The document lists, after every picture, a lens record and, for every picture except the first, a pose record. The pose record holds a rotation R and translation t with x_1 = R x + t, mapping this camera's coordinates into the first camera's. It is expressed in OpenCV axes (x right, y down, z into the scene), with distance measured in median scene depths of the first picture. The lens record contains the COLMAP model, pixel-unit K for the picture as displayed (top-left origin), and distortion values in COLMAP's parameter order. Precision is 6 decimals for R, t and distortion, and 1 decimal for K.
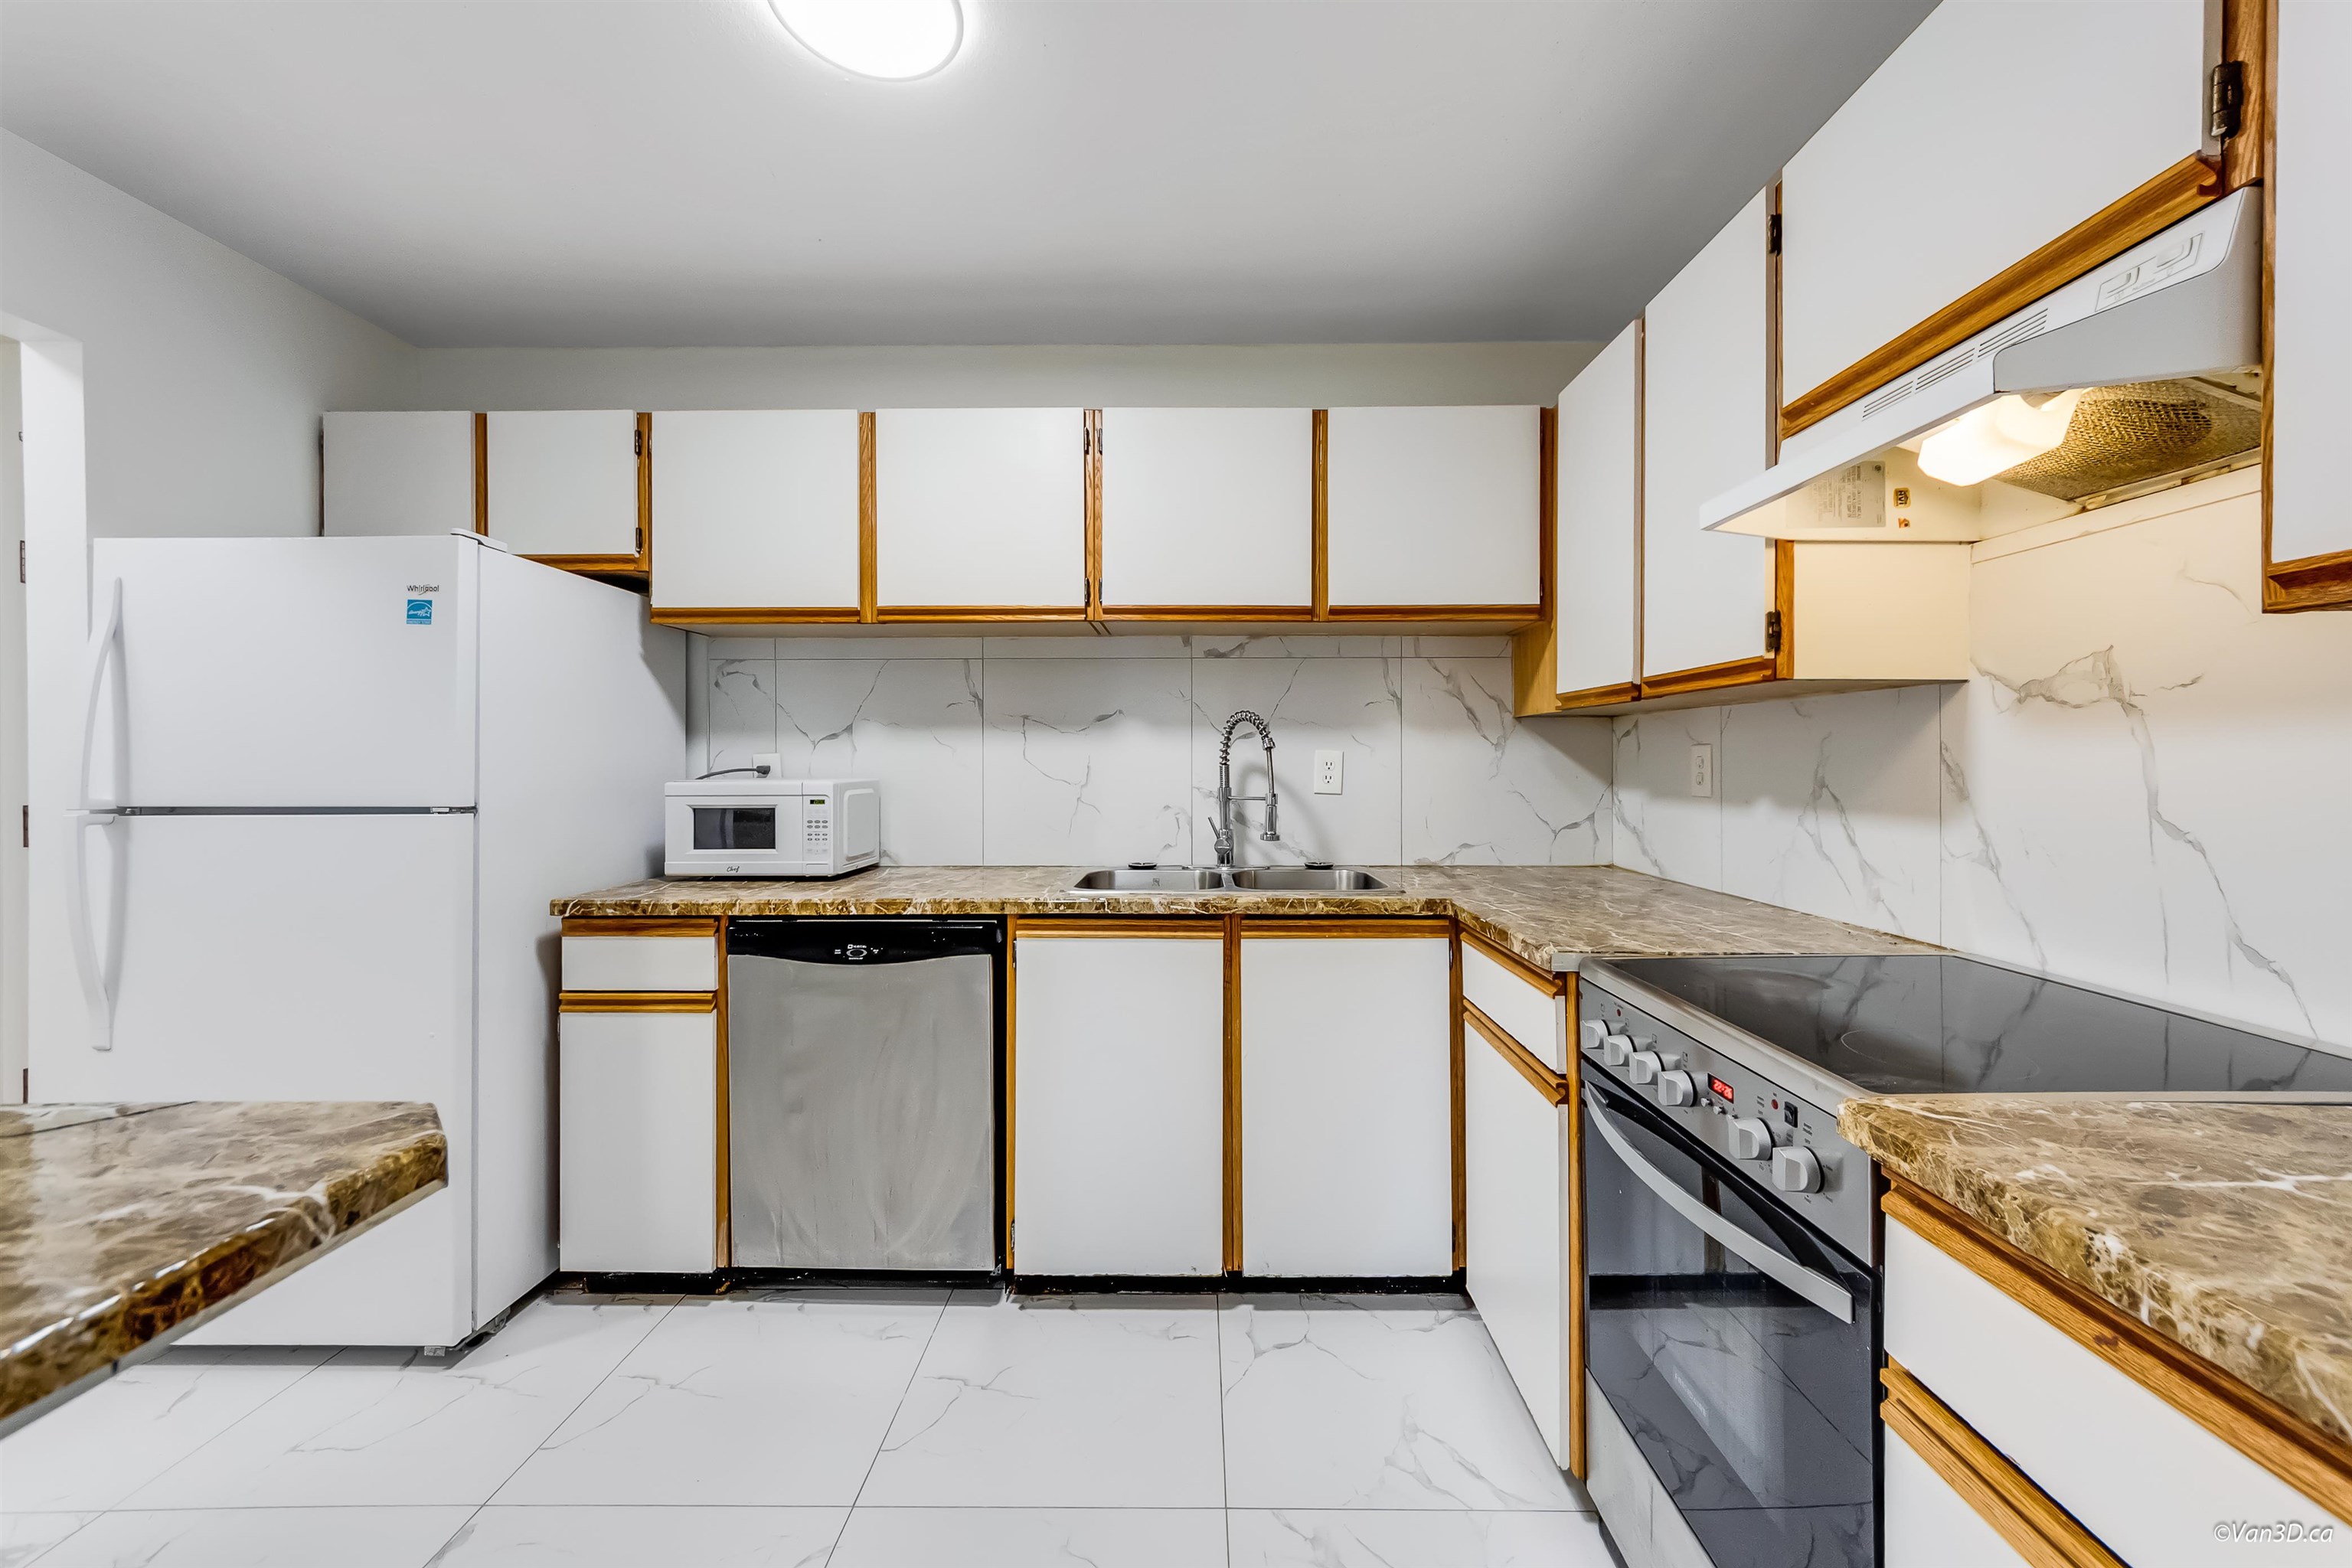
lens RADIAL K [[893.3, 0, 1185.2], [0, 893.3, 759.5], [0, 0, 1]] dist [0.002901, 0.000260]
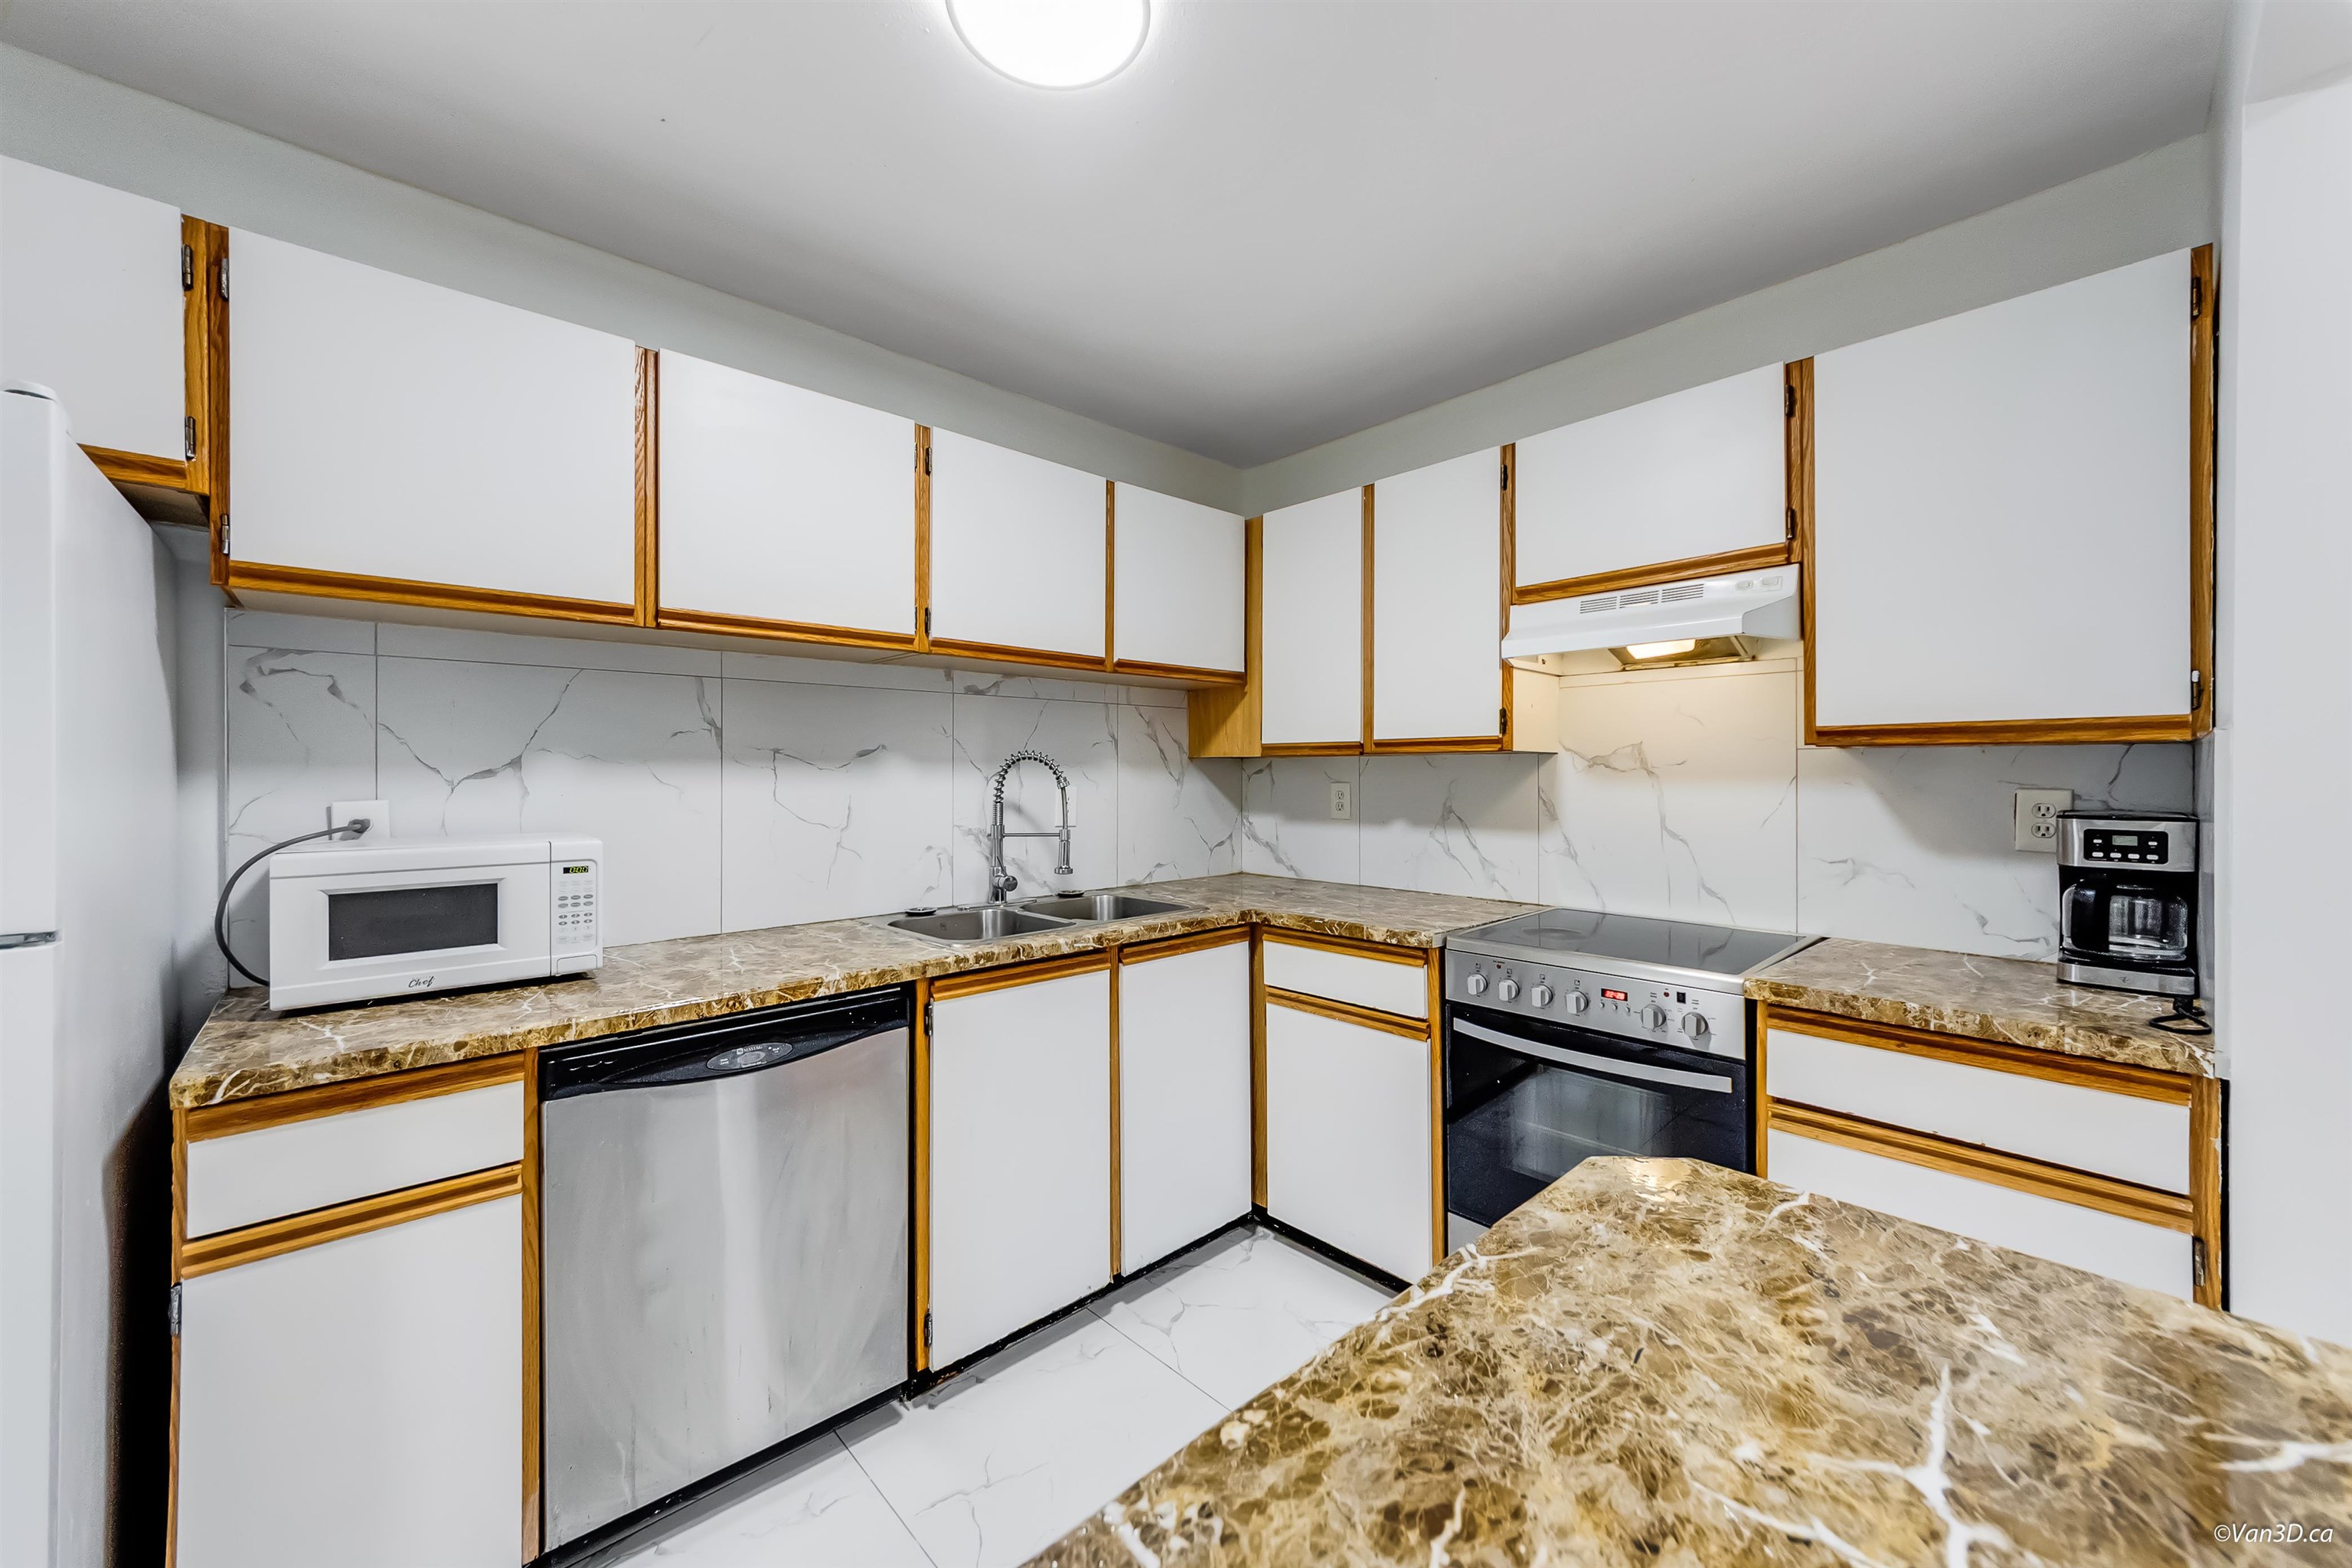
lens RADIAL K [[893.3, 0, 1168.3], [0, 893.3, 770.9], [0, 0, 1]] dist [0.002901, 0.000260]
pose [[0.725594, 0.001534, 0.688121, -0.636211], [-0.000245, 0.999998, -0.001971, -0.034533], [-0.688123, 0.001262, 0.725593, 0.169134]]
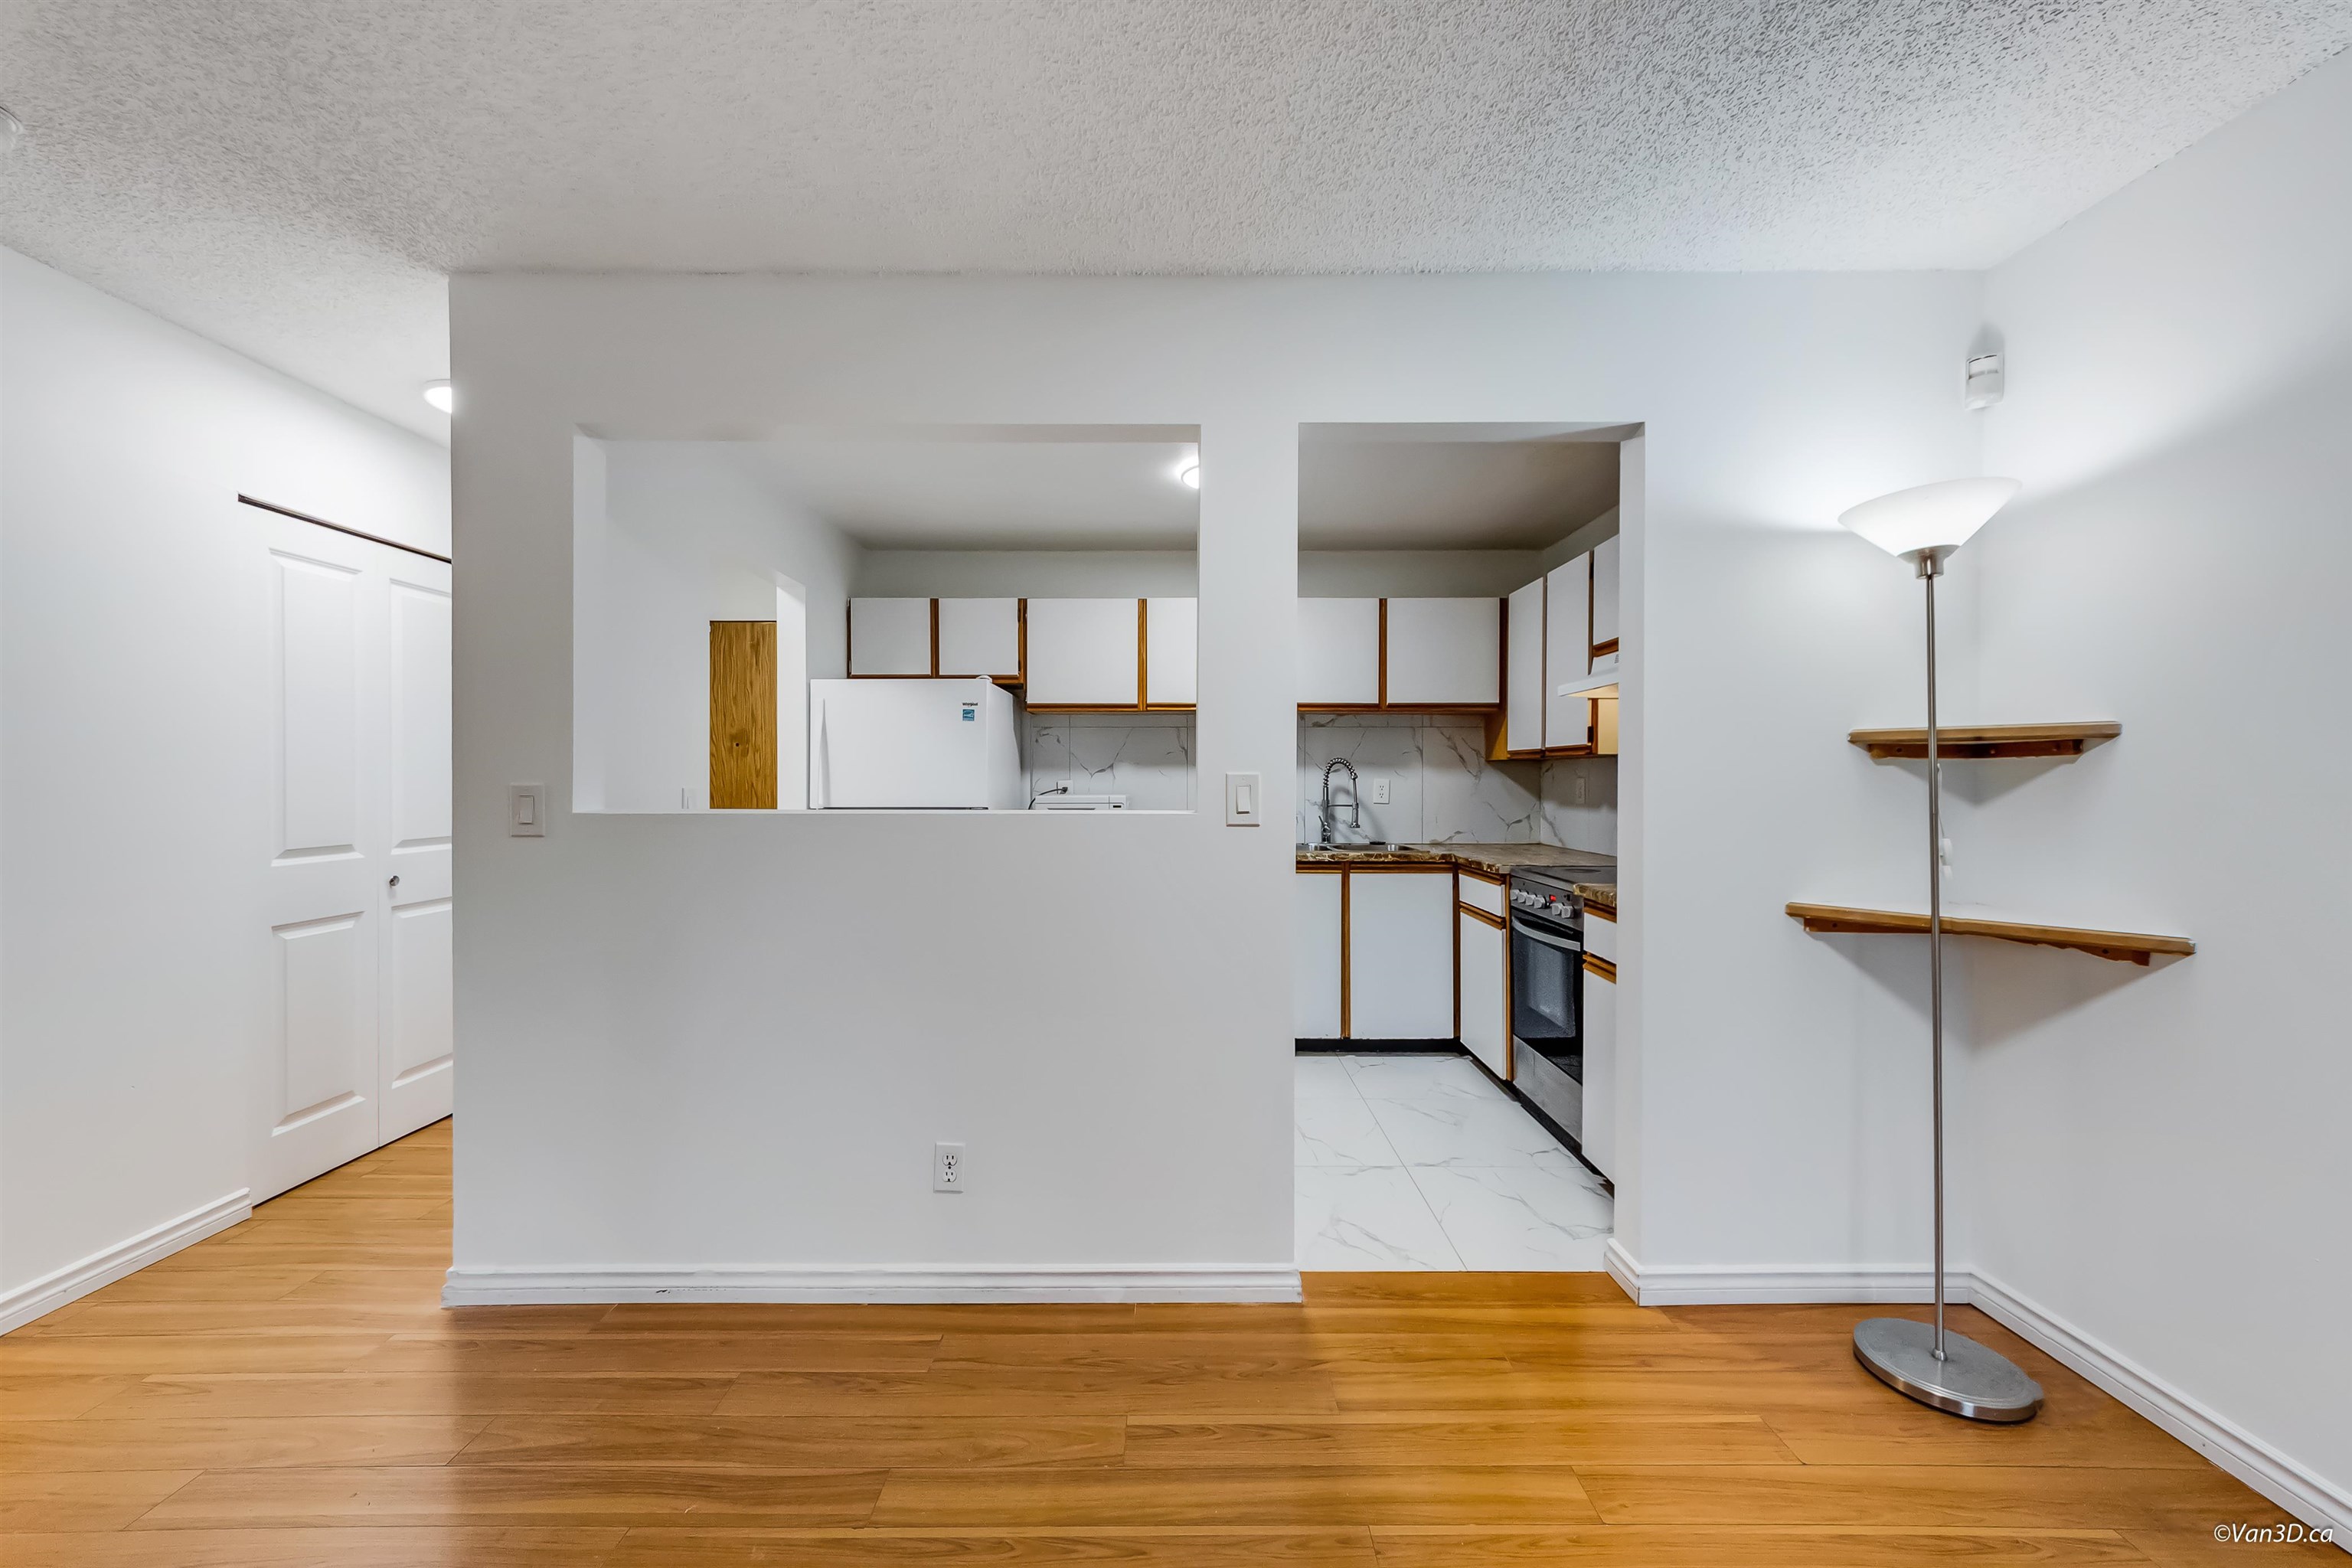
lens RADIAL K [[893.3, 0, 1166.7], [0, 893.3, 785.7], [0, 0, 1]] dist [0.002901, 0.000260]
pose [[0.999976, 0.001483, 0.006767, -0.362462], [-0.001553, 0.999944, 0.010421, -0.019159], [-0.006751, -0.010431, 0.999923, -1.008872]]
